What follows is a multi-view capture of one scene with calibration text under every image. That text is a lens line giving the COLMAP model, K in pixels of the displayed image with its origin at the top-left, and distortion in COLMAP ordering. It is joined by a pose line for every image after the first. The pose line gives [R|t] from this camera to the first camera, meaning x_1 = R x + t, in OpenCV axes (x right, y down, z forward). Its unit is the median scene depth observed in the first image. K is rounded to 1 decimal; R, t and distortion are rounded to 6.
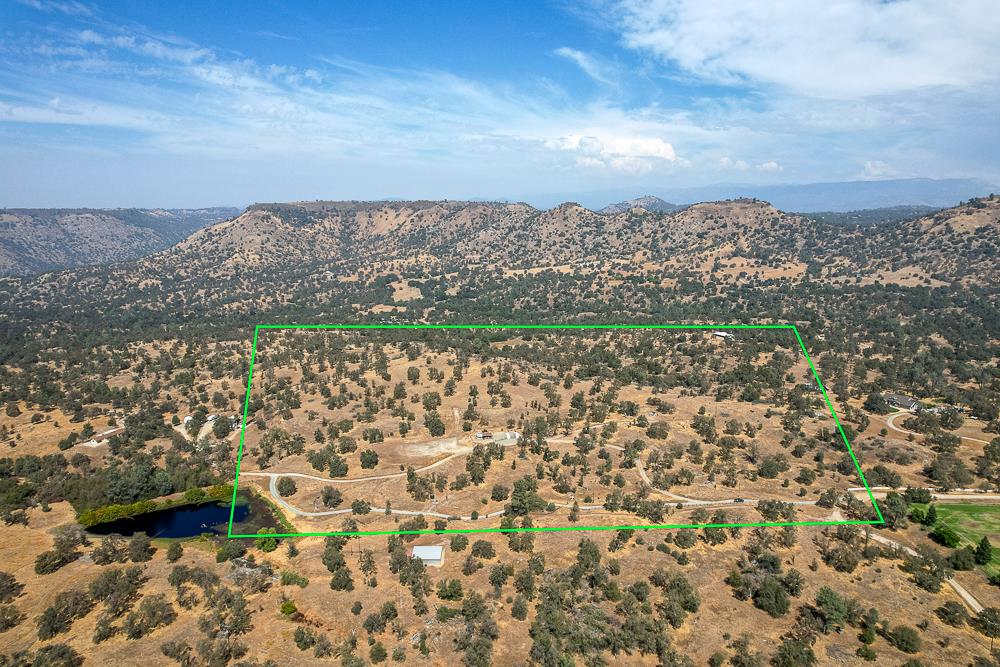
lens RADIAL K [[647.3, 0, 496.8], [0, 647.3, 361.6], [0, 0, 1]] dist [-0.050573, 0.042574]
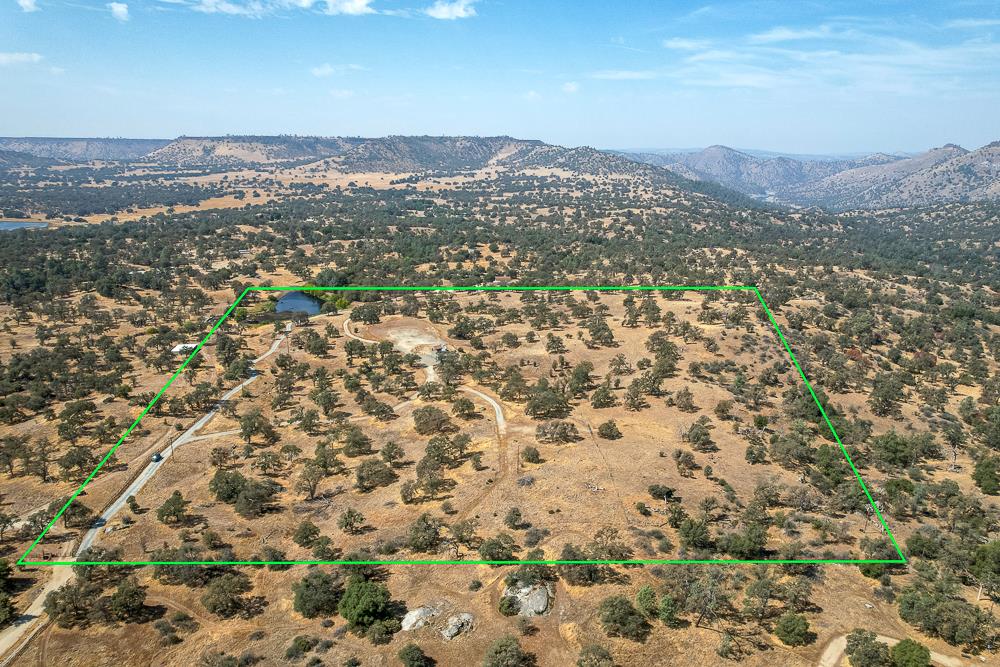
lens RADIAL K [[645.9, 0, 519.4], [0, 645.9, 337.0], [0, 0, 1]] dist [-0.059257, 0.064310]
pose [[0.158845, 0.293845, -0.942562, 0.156219], [-0.243358, 0.936880, 0.251061, -0.027668], [0.956841, 0.189501, 0.220328, 0.174998]]
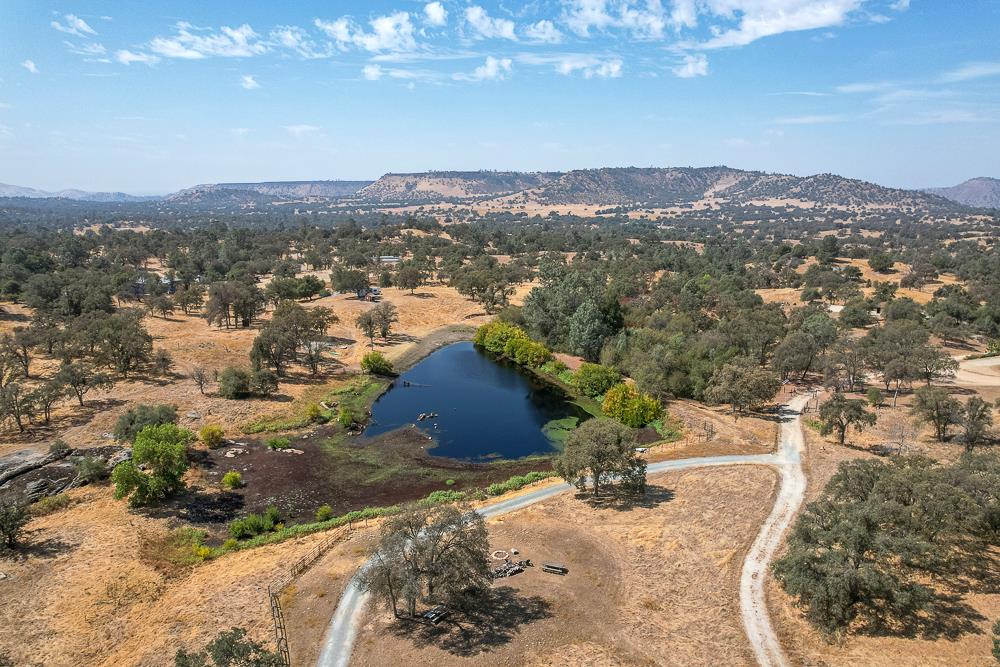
lens RADIAL K [[646.2, 0, 503.2], [0, 646.2, 304.4], [0, 0, 1]] dist [-0.053982, 0.053130]
pose [[-0.150460, 0.178047, -0.972451, -0.015924], [-0.221480, 0.952576, 0.208676, 0.015543], [0.963487, 0.246776, -0.103891, 0.156187]]
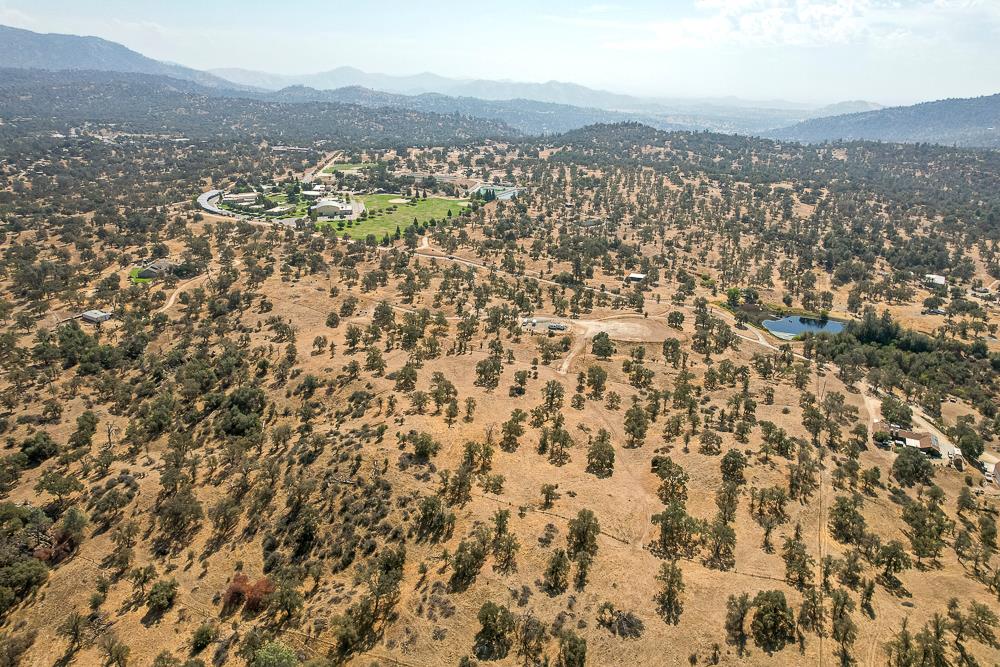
lens RADIAL K [[624.2, 0, 510.3], [0, 624.2, 346.5], [0, 0, 1]] dist [-0.053445, 0.055653]
pose [[-0.926284, -0.156897, 0.342610, -0.053414], [0.072884, 0.817436, 0.571390, -0.077502], [-0.369711, 0.554240, -0.745743, 0.336980]]
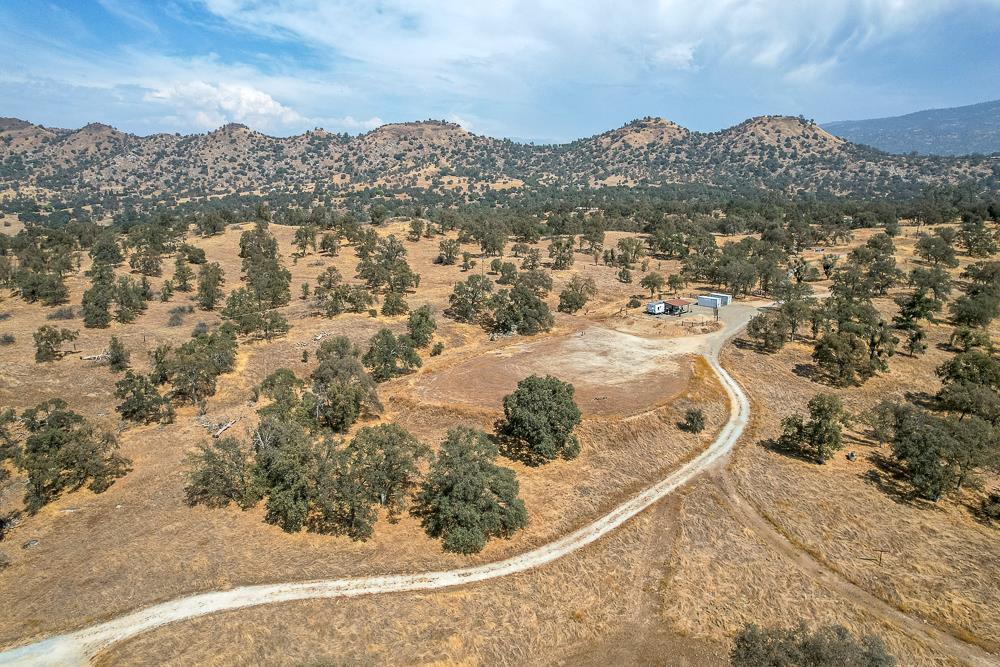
lens RADIAL K [[655.2, 0, 502.4], [0, 655.2, 305.4], [0, 0, 1]] dist [-0.064790, 0.080669]
pose [[0.848908, -0.110633, 0.516832, -0.056173], [0.122242, 0.992432, 0.011655, 0.018747], [-0.514210, 0.053285, 0.856007, 0.140788]]
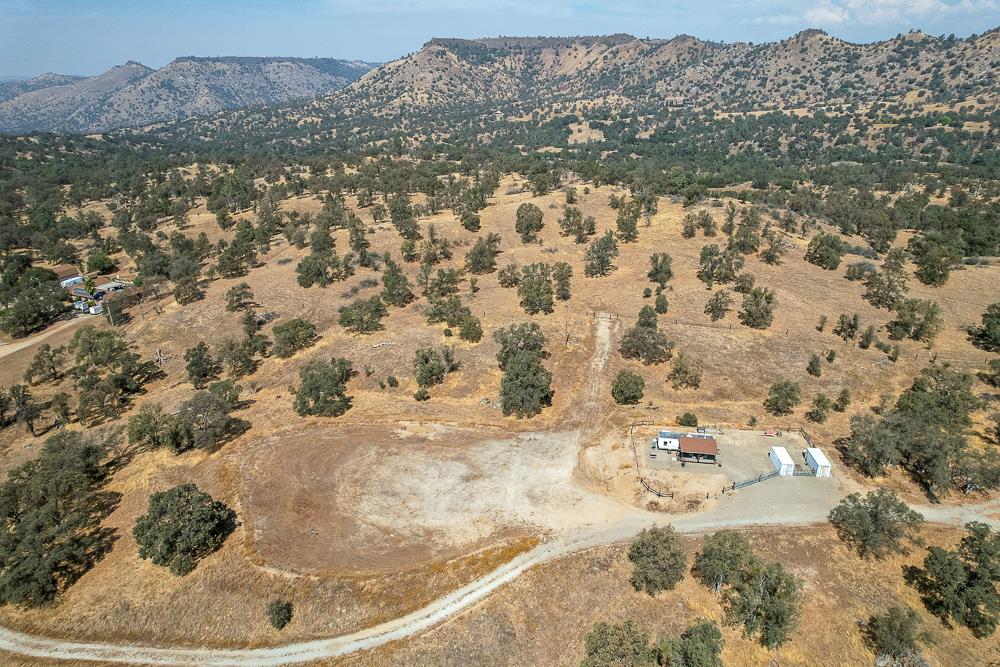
lens RADIAL K [[644.5, 0, 491.3], [0, 644.5, 325.8], [0, 0, 1]] dist [-0.066157, 0.066895]
pose [[0.954936, 0.105584, -0.277398, -0.005381], [-0.062899, 0.985350, 0.158519, 0.005804], [0.290071, -0.133928, 0.947588, 0.142496]]
